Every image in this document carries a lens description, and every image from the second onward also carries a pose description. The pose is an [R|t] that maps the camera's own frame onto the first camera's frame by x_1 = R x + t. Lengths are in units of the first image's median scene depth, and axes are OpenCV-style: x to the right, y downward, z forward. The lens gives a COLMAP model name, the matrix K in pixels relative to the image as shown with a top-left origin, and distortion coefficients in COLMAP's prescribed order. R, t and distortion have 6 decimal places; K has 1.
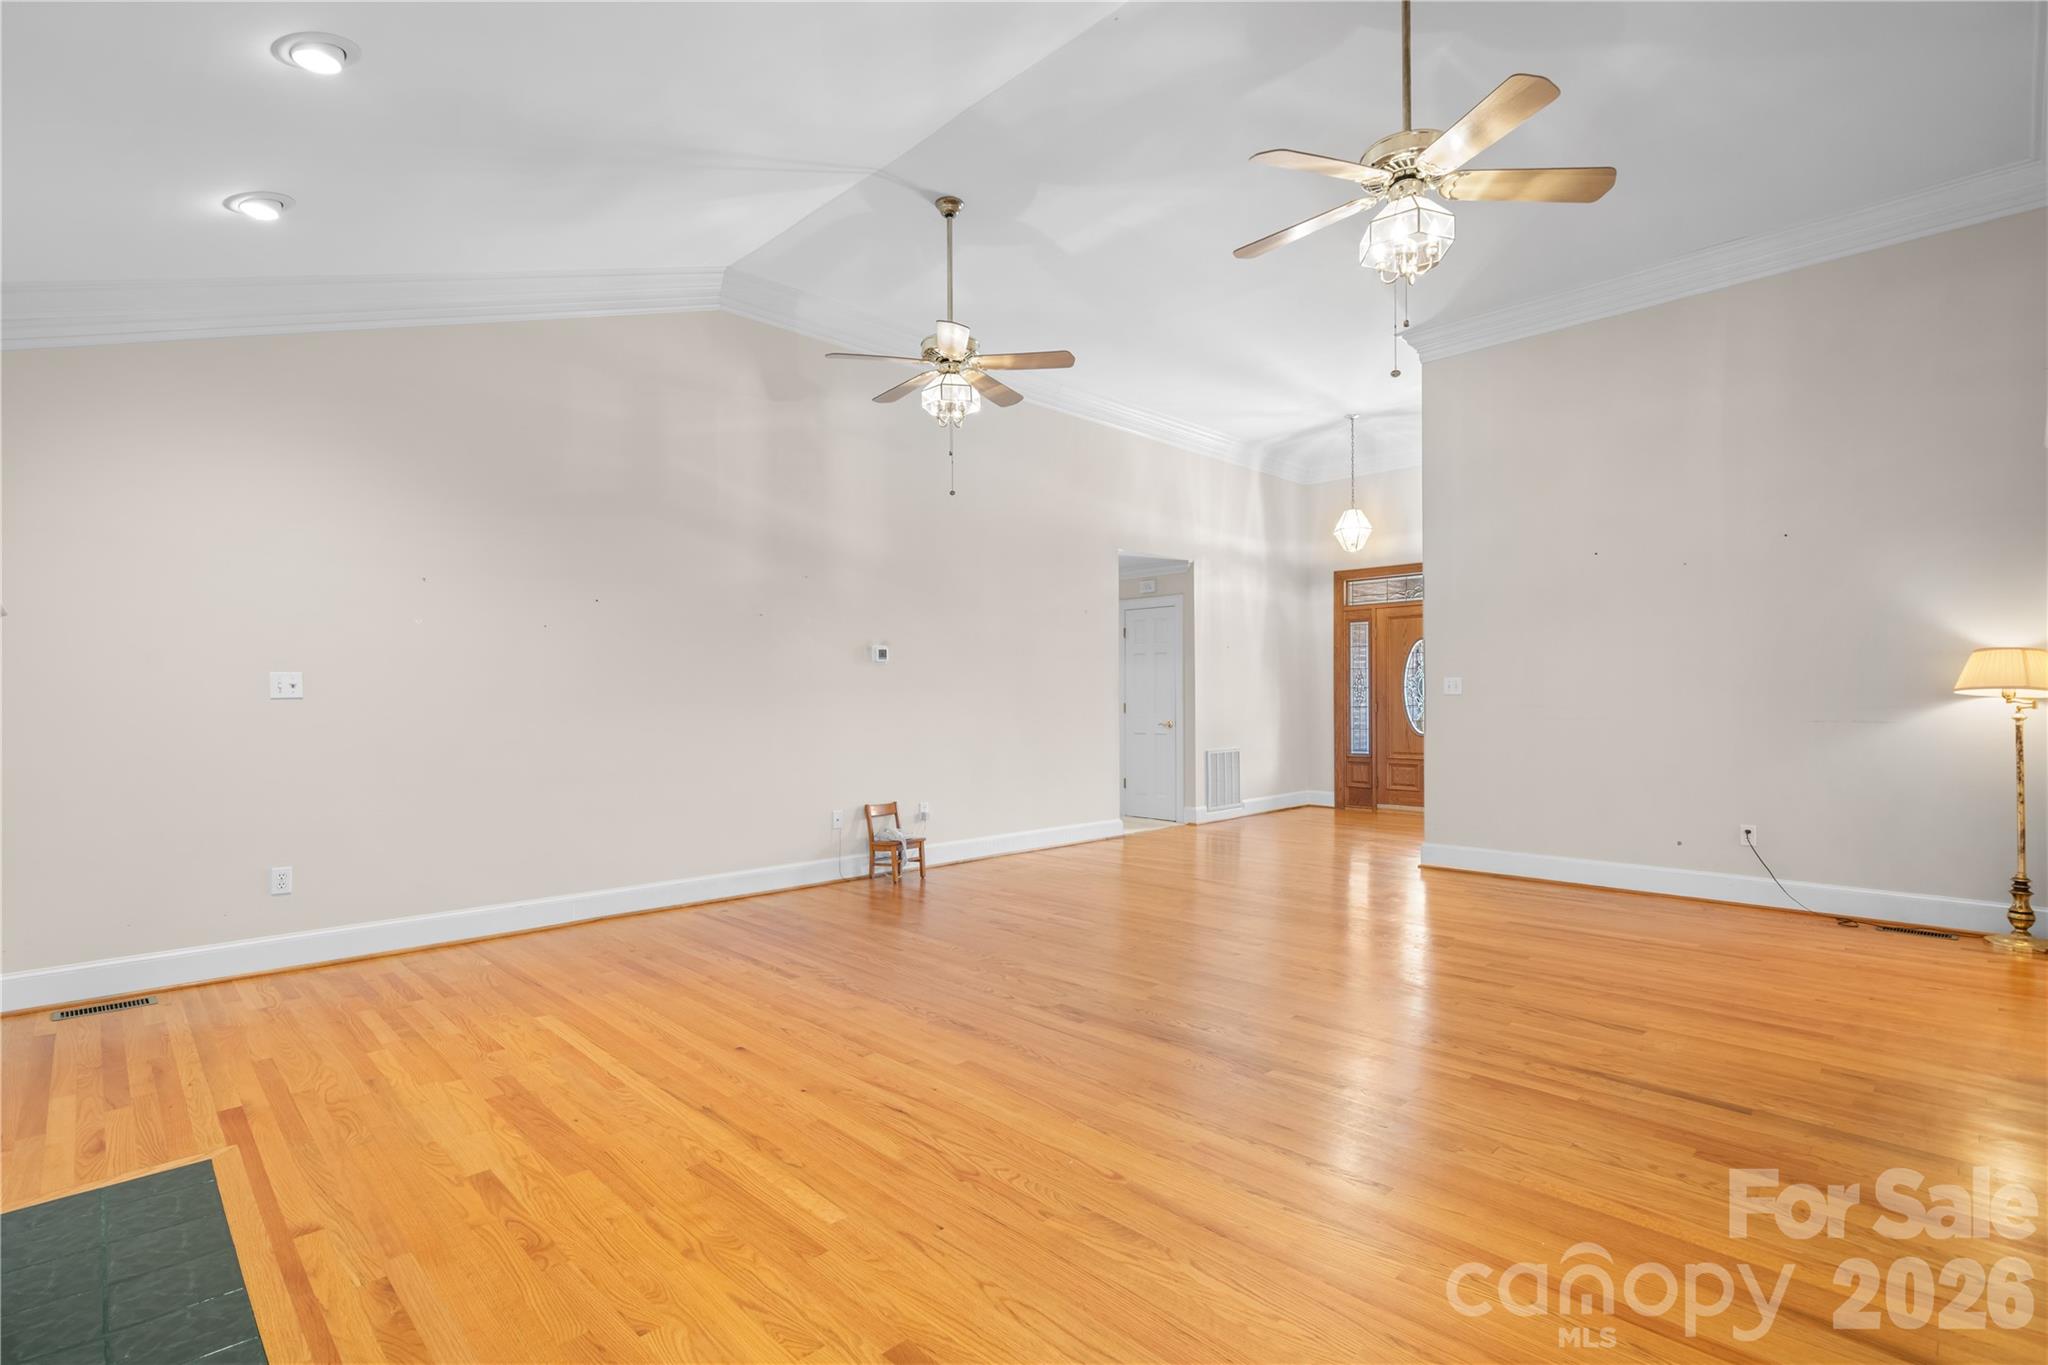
lens RADIAL K [[953.7, 0, 1018.7], [0, 953.7, 703.7], [0, 0, 1]] dist [0.001302, 0.000149]
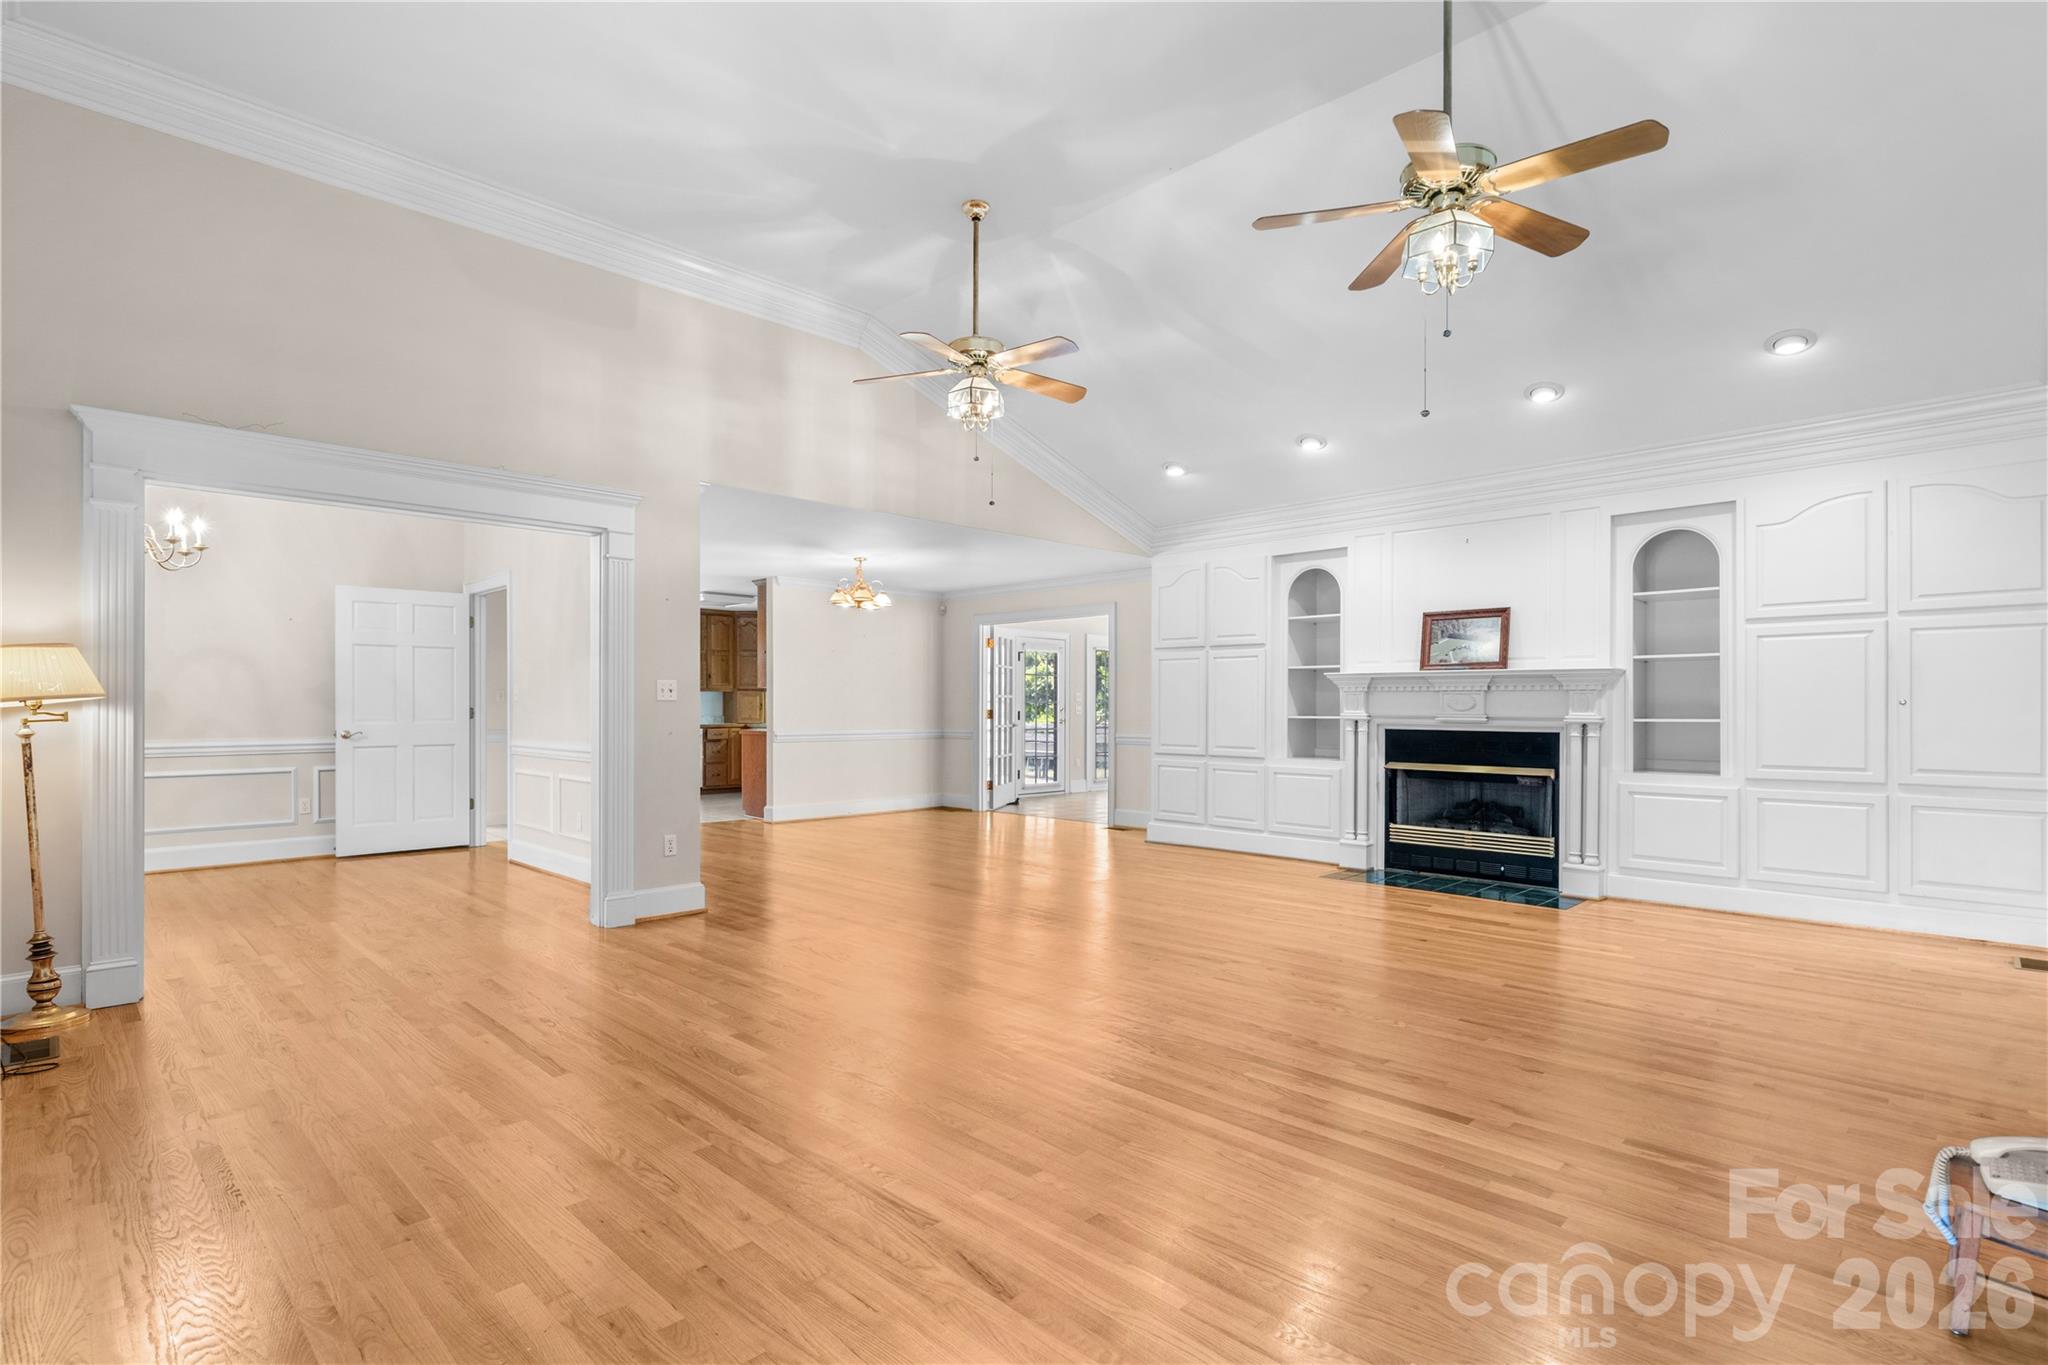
lens RADIAL K [[976.8, 0, 1016.3], [0, 976.8, 704.6], [0, 0, 1]] dist [0.001952, -0.000221]
pose [[-0.999985, 0.005187, -0.001757, 0.121094], [0.005183, 0.999984, 0.002278, -0.003696], [0.001769, 0.002269, -0.999996, 0.892687]]
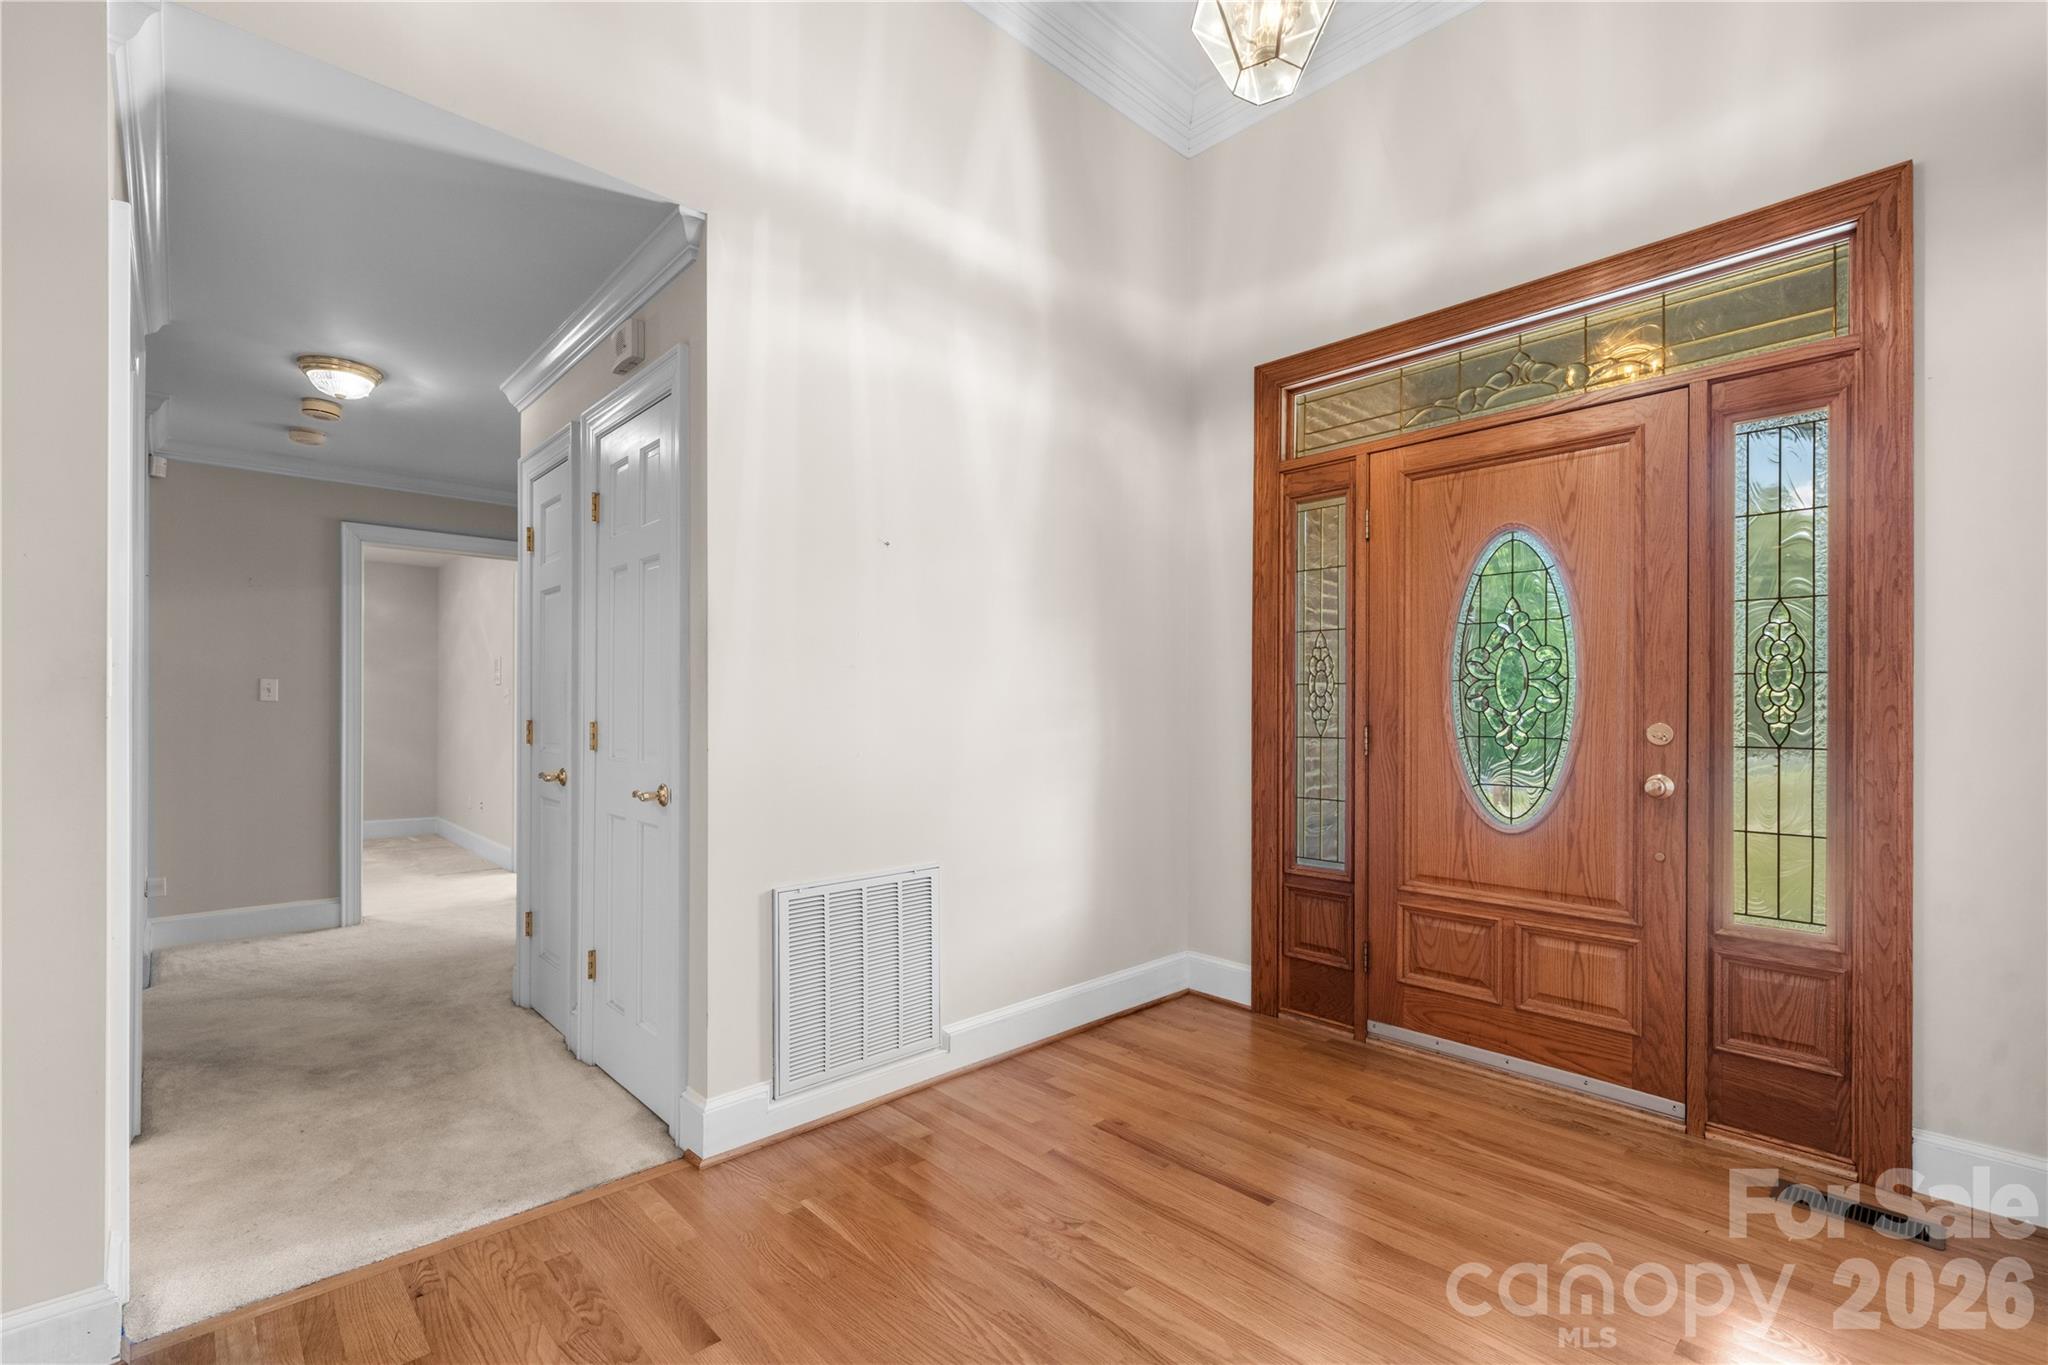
lens RADIAL K [[900.8, 0, 1012.8], [0, 900.8, 705.1], [0, 0, 1]] dist [0.000610, -0.000256]
pose [[0.999644, 0.010947, -0.024340, 0.278476], [-0.011197, 0.999886, -0.010173, -0.004335], [0.024226, 0.010442, 0.999652, 0.733688]]
